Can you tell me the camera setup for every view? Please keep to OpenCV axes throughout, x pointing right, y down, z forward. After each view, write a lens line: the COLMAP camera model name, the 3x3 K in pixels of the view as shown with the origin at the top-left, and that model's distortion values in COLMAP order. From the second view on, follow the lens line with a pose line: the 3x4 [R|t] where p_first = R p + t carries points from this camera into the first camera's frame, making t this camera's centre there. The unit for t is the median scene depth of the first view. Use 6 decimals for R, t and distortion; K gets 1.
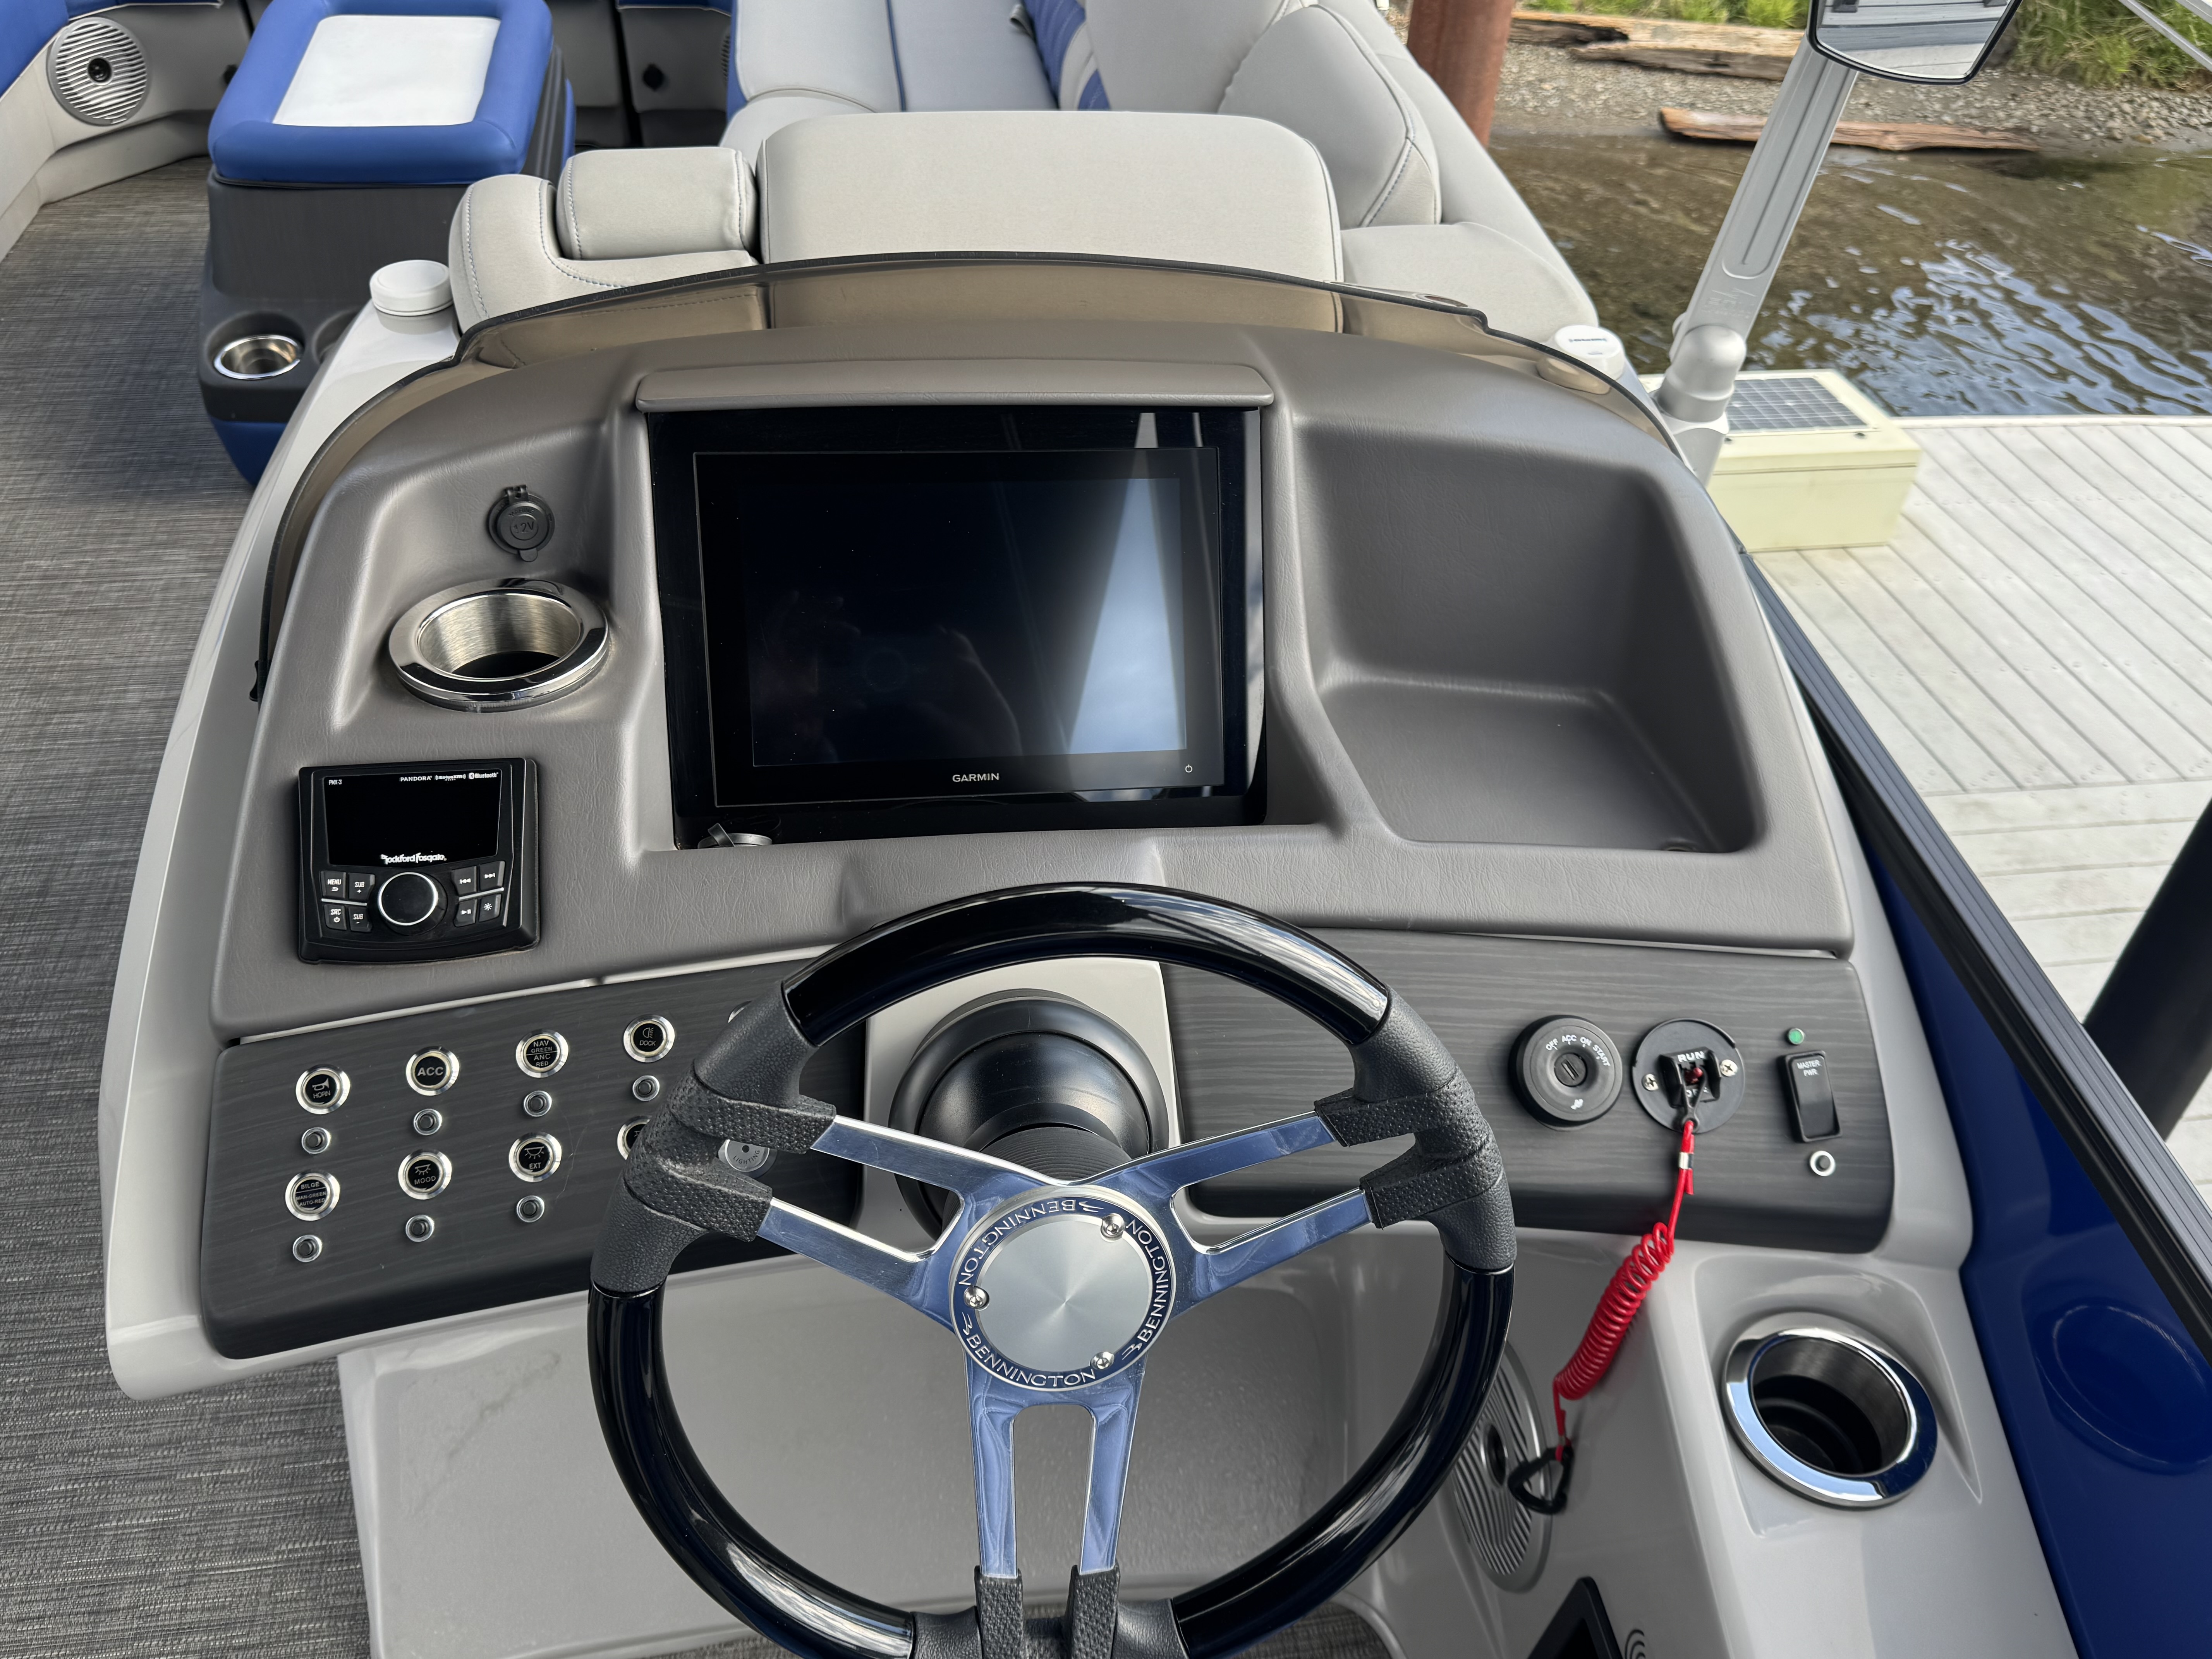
lens RADIAL K [[1747.4, 0, 1106.0], [0, 1747.4, 829.5], [0, 0, 1]] dist [0.001696, 0.000953]
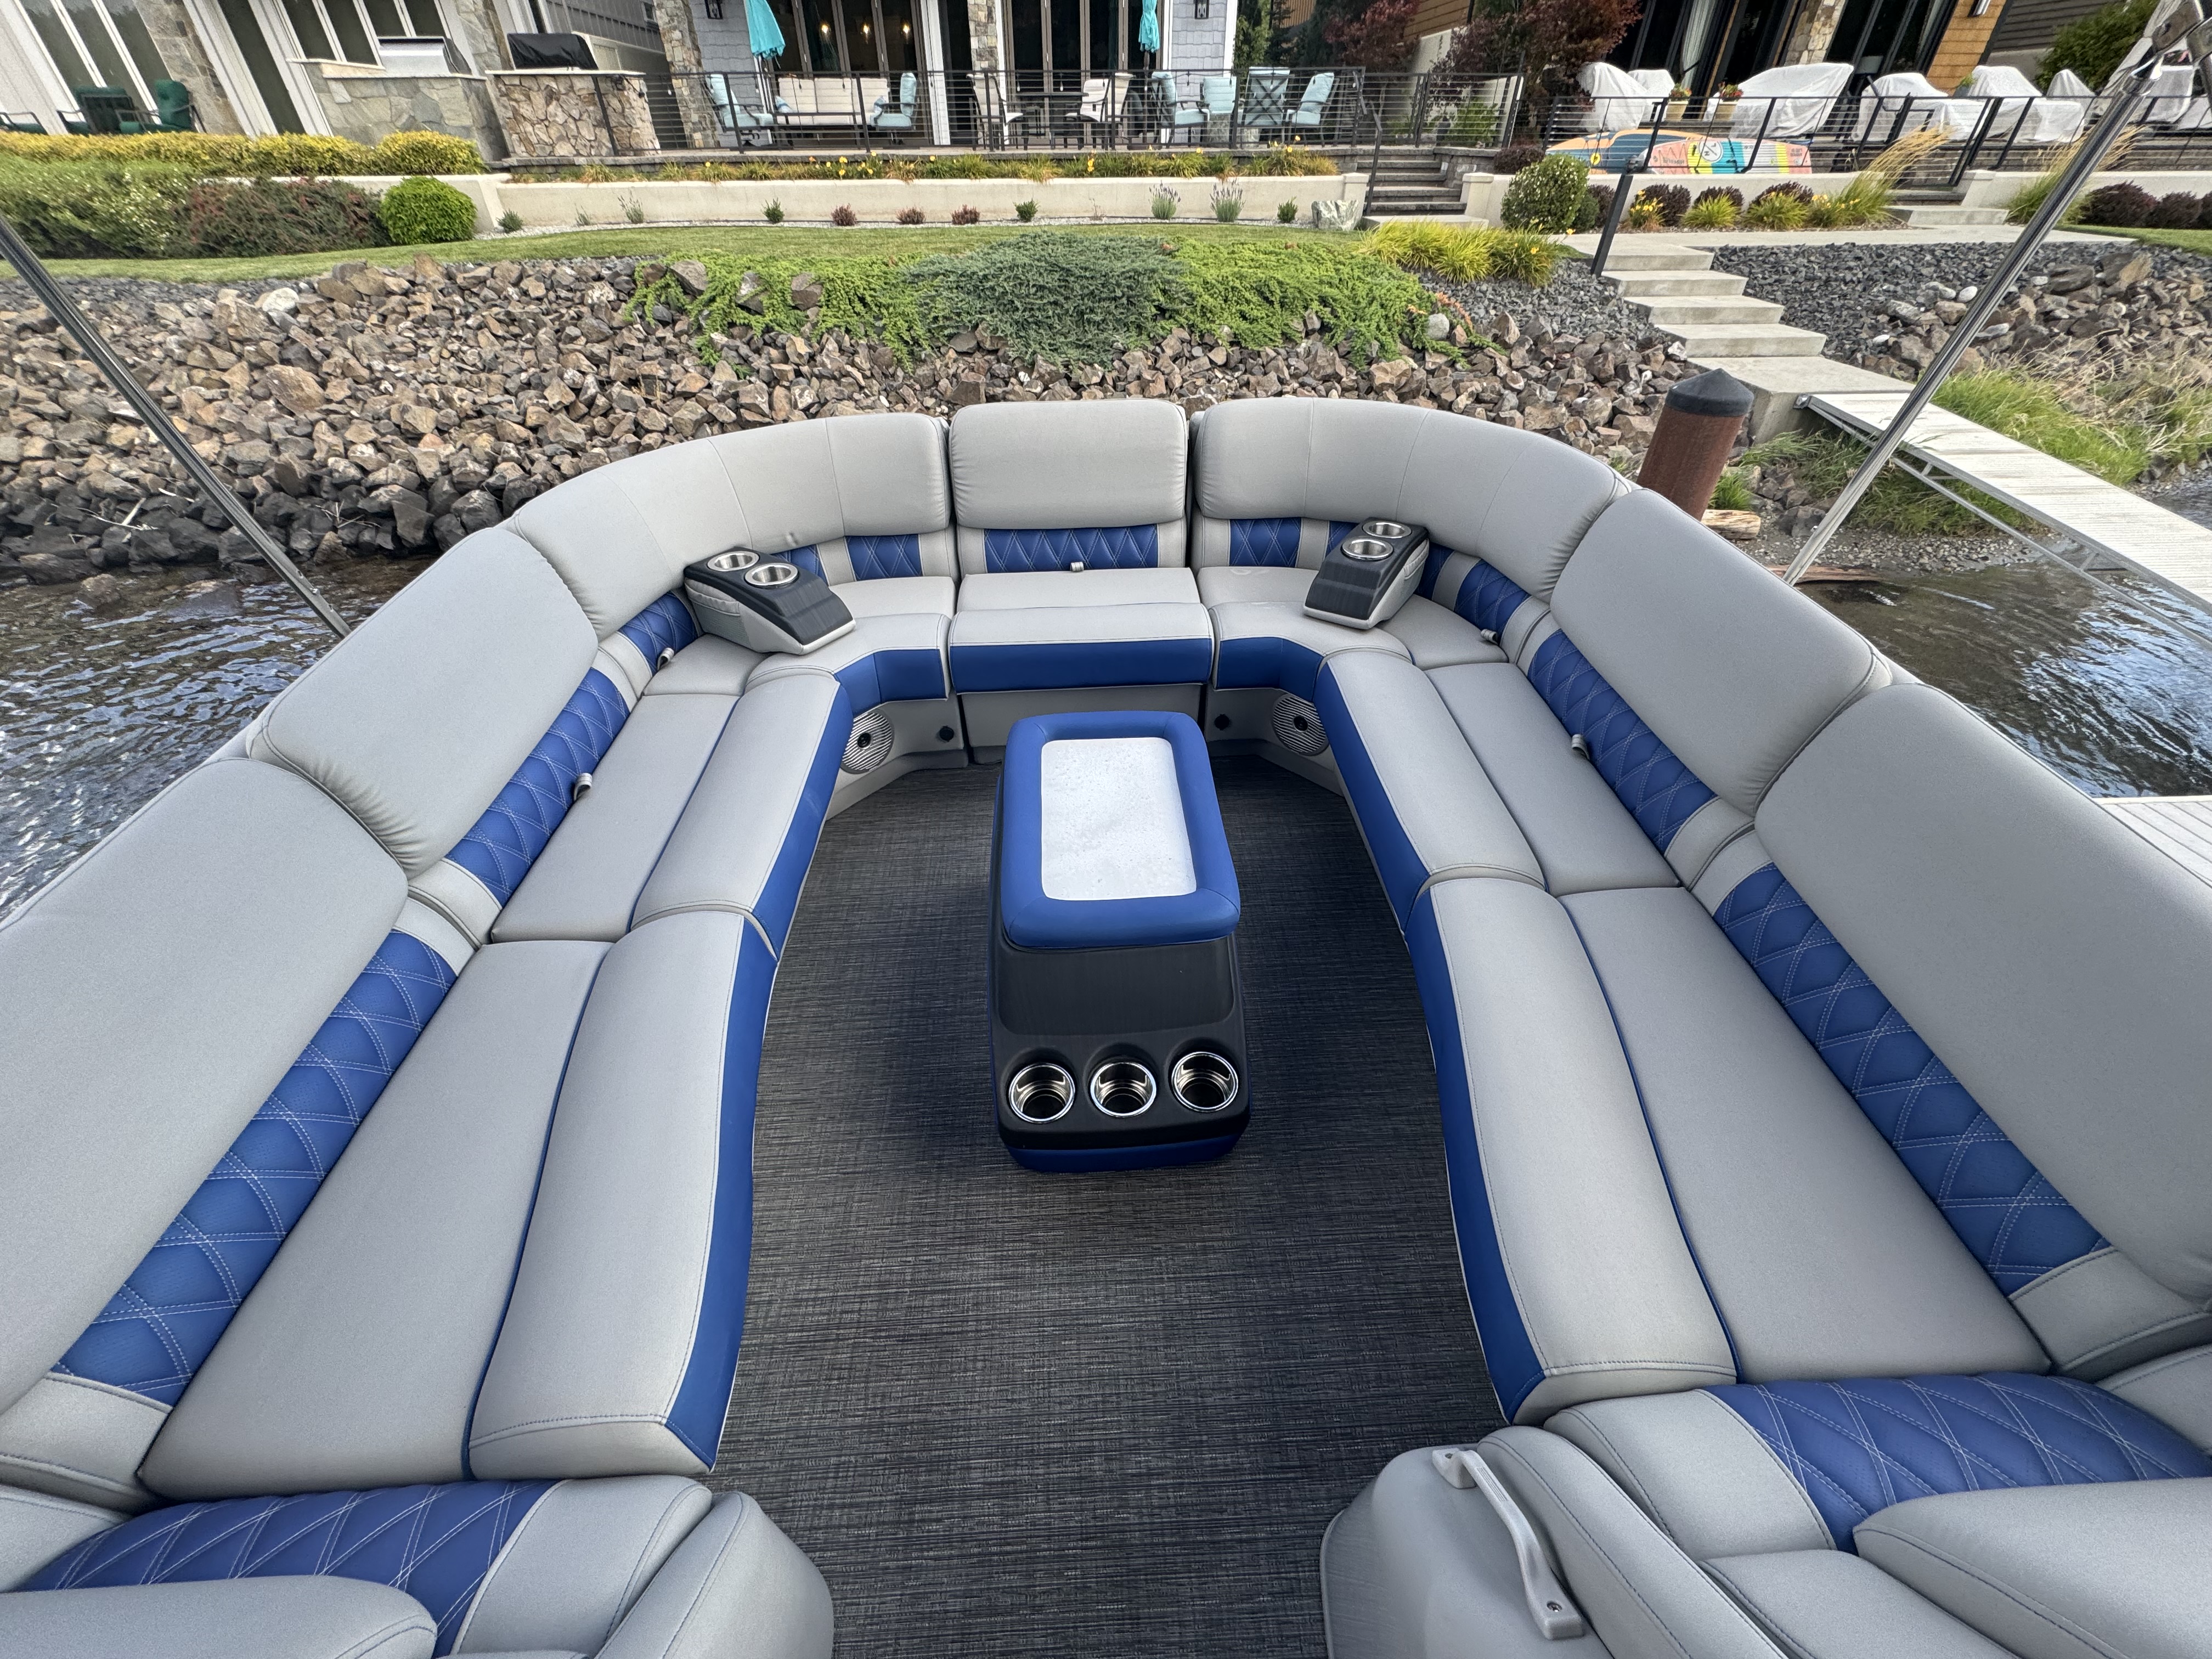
lens RADIAL K [[873.1, 0, 1106.0], [0, 873.1, 829.5], [0, 0, 1]] dist [-0.001739, -0.000187]
pose [[0.992734, 0.011308, -0.119798, -0.292448], [-0.015147, 0.999399, -0.031185, -0.351453], [0.119374, 0.032773, 0.992308, 0.303503]]
